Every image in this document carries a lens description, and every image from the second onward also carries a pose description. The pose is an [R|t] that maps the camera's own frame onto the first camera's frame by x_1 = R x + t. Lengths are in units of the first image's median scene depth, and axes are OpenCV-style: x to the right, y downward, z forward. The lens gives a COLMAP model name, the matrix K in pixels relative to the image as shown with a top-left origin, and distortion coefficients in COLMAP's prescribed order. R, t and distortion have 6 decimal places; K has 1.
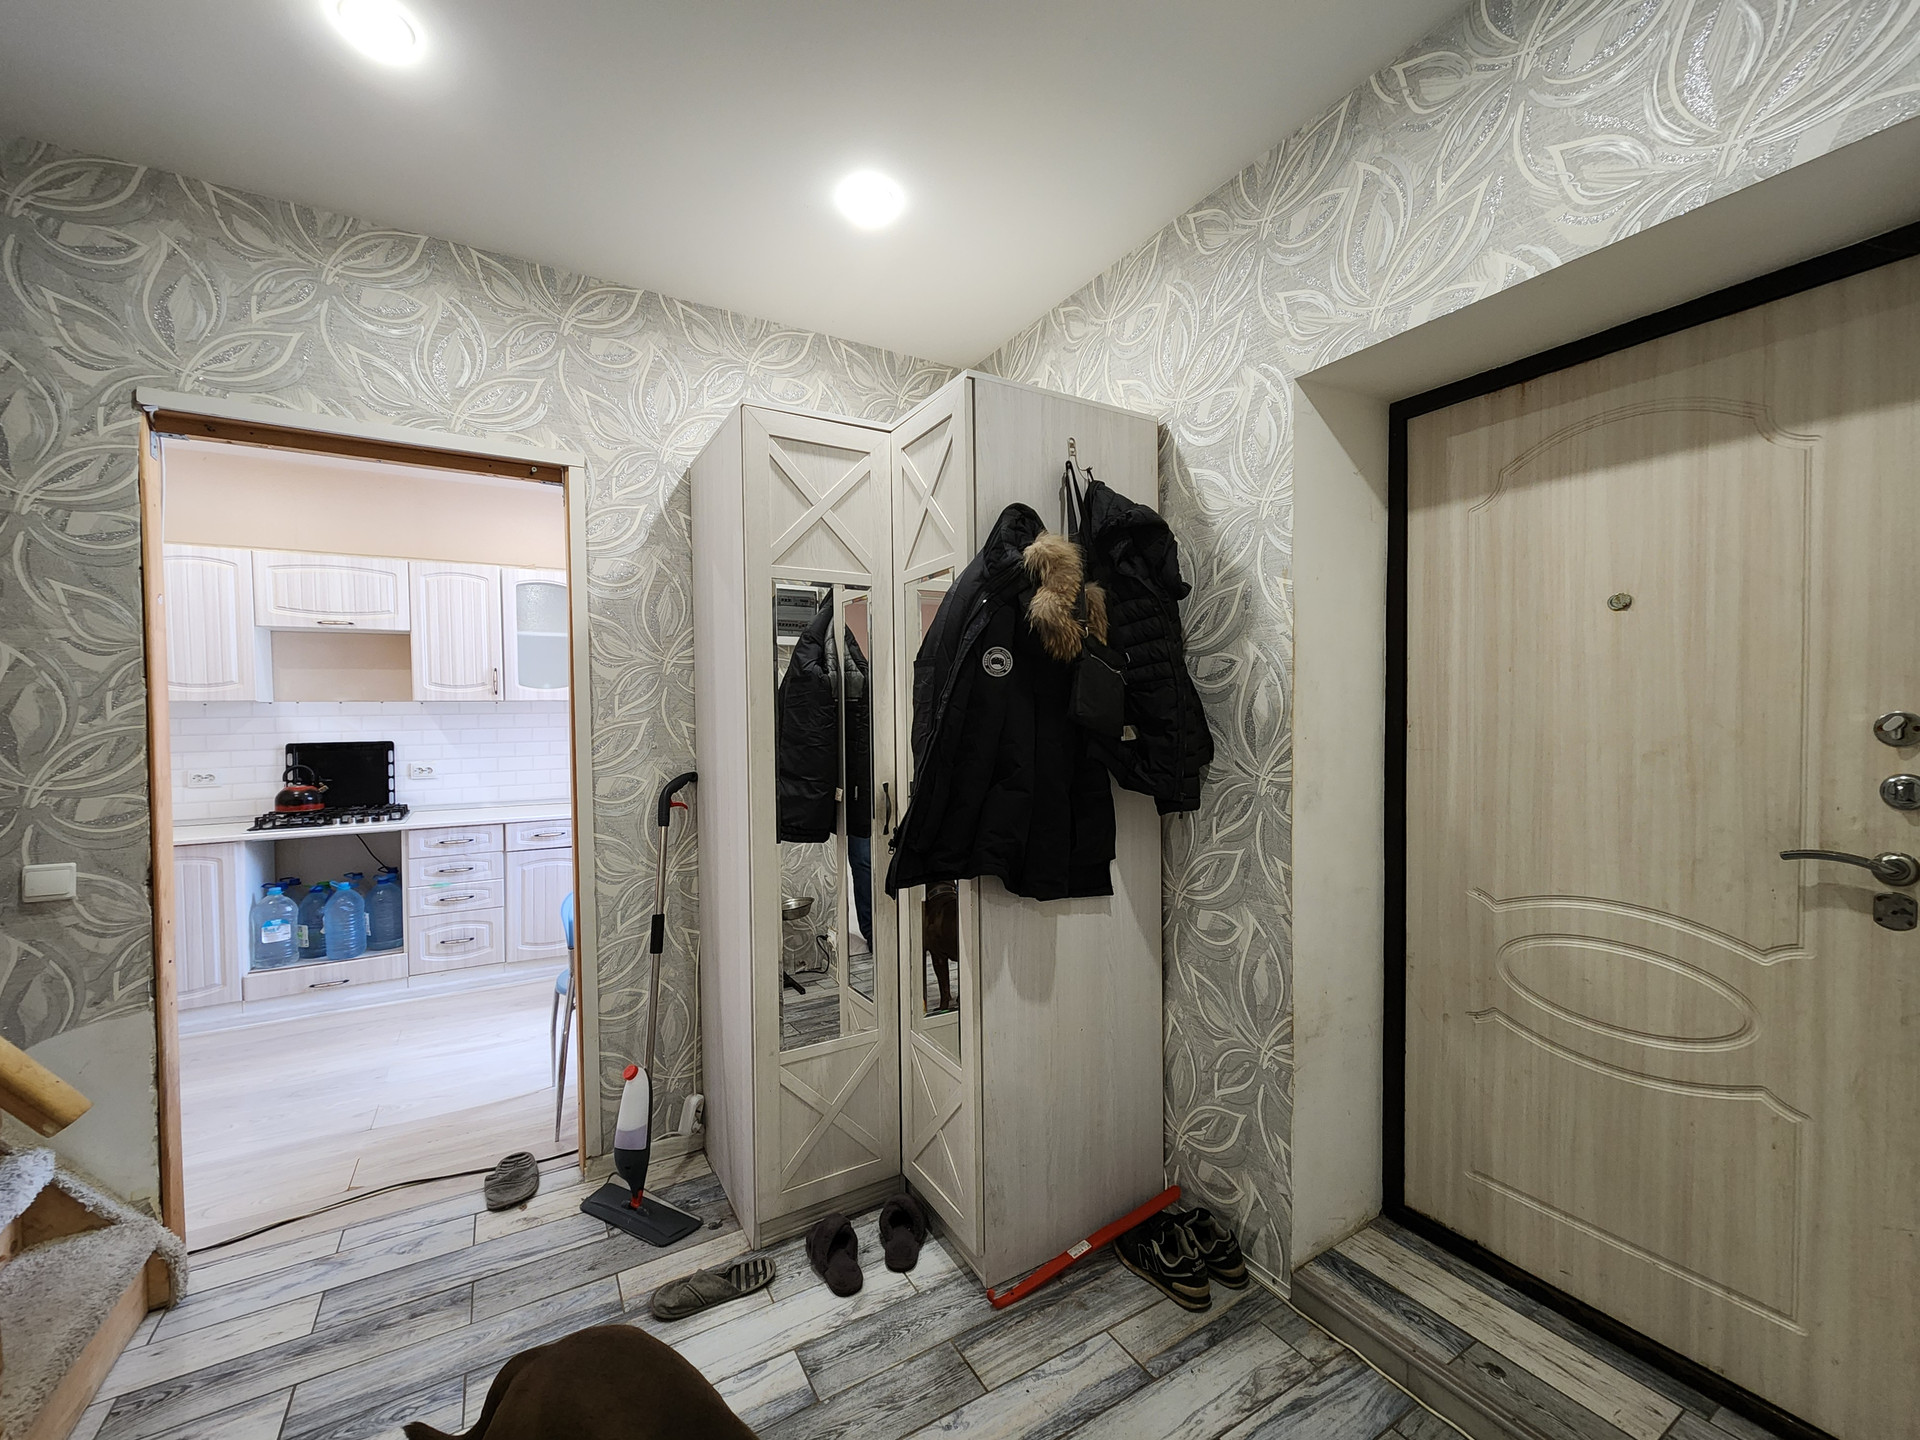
lens RADIAL K [[776.3, 0, 961.9], [0, 776.3, 730.1], [0, 0, 1]] dist [0.000620, 0.000185]
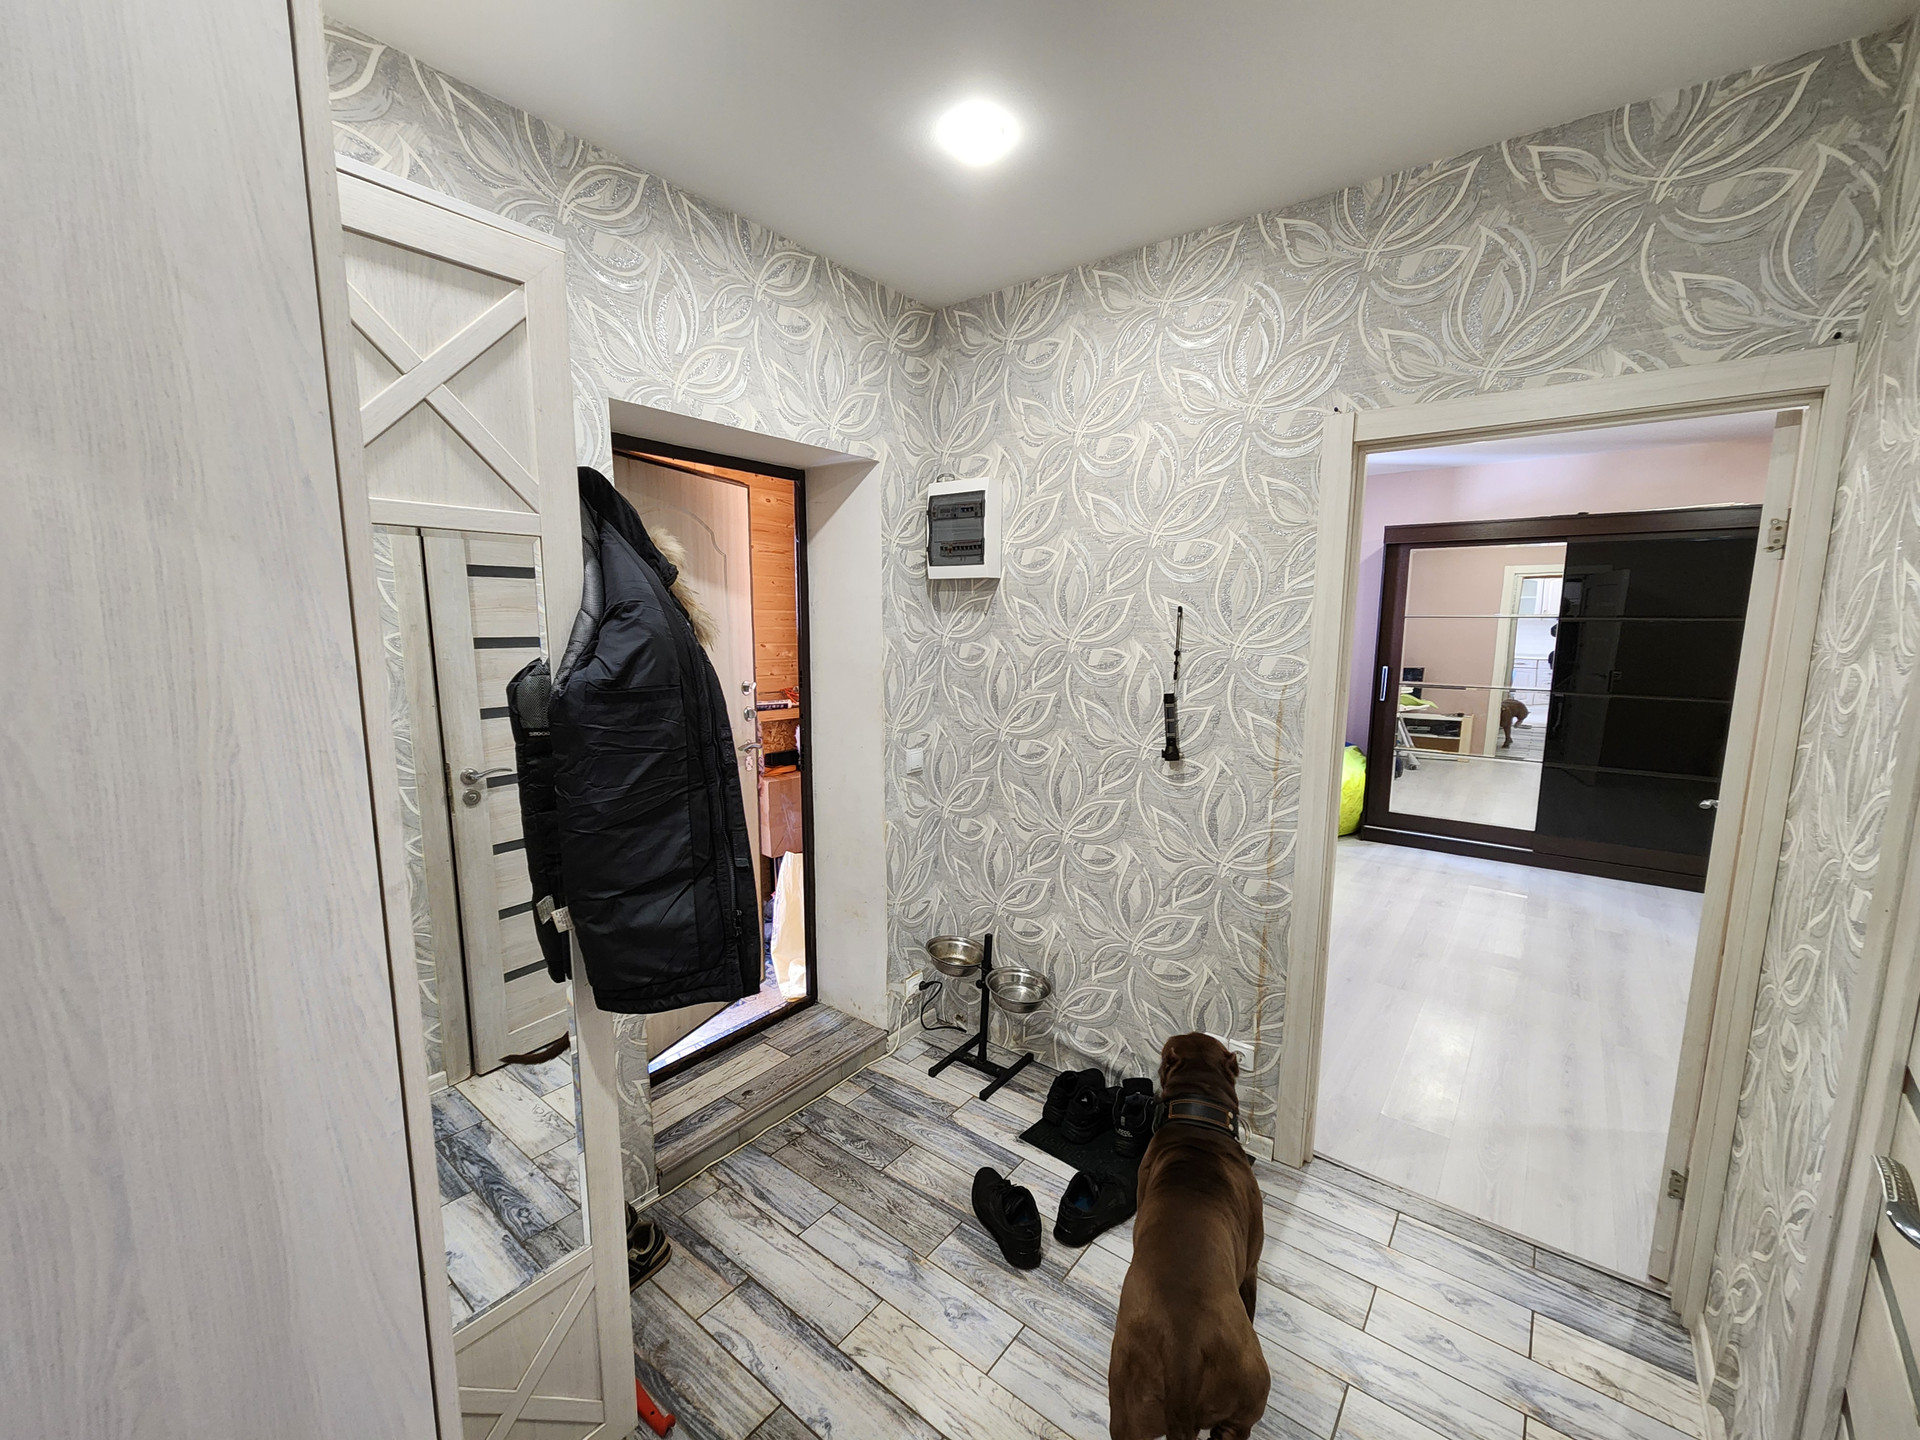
lens RADIAL K [[776.3, 0, 961.9], [0, 776.3, 730.1], [0, 0, 1]] dist [0.000620, 0.000185]
pose [[-0.364996, -0.126900, 0.922320, -0.355944], [0.019897, 0.989378, 0.144000, -0.066175], [-0.930797, 0.070911, -0.358594, 0.438240]]
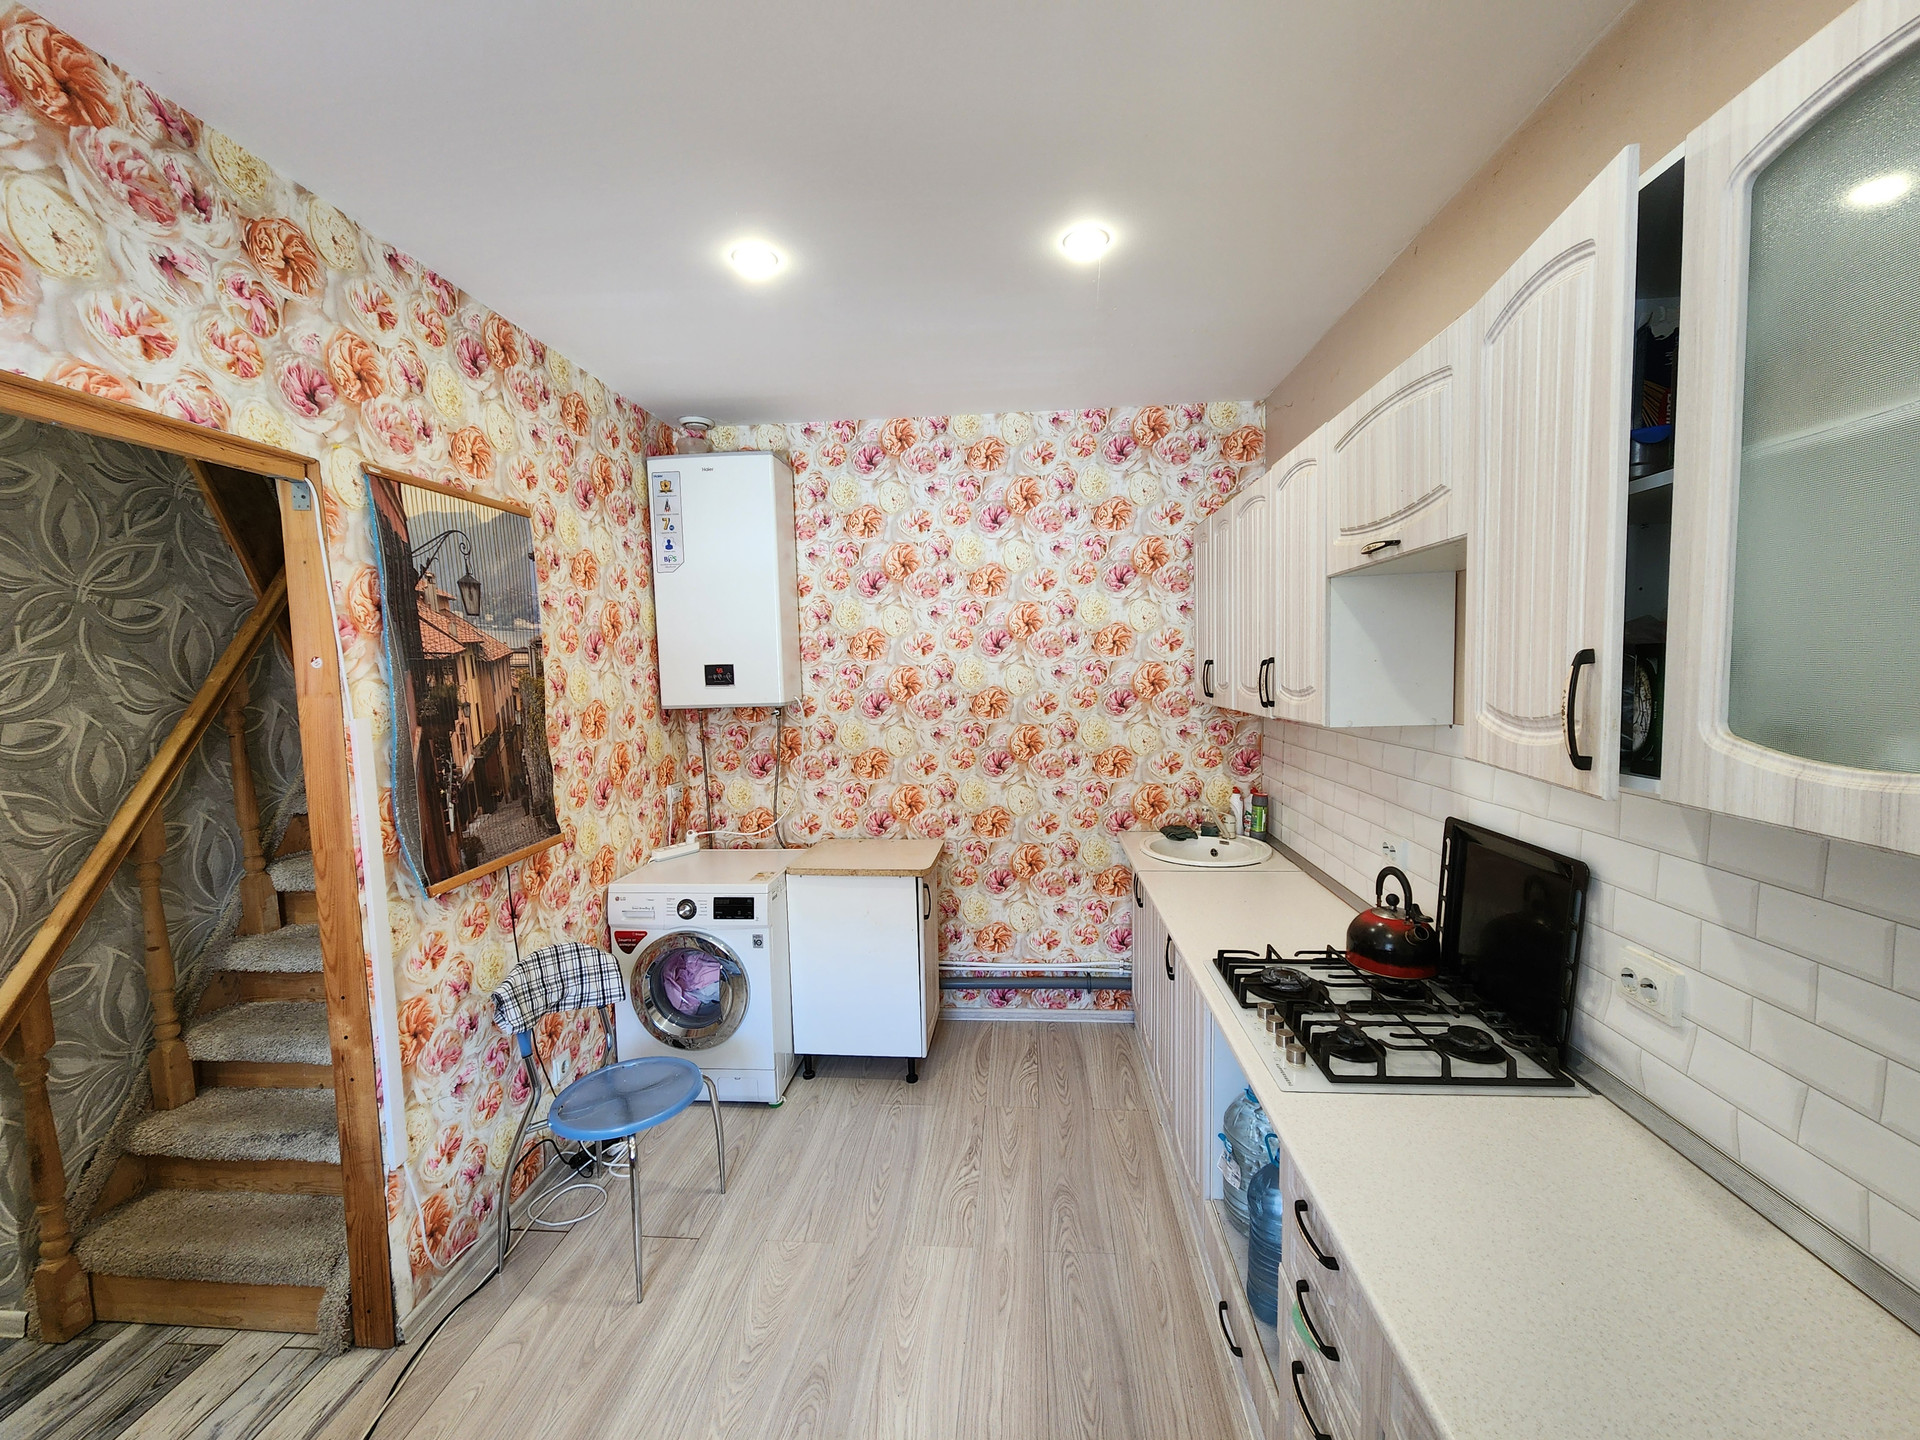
lens RADIAL K [[794.7, 0, 961.8], [0, 794.7, 731.0], [0, 0, 1]] dist [-0.000006, -0.000150]
pose [[-0.581743, 0.094098, -0.807911, -0.337529], [0.008614, 0.993943, 0.109562, -0.090813], [0.813327, 0.056778, -0.579030, 1.075805]]
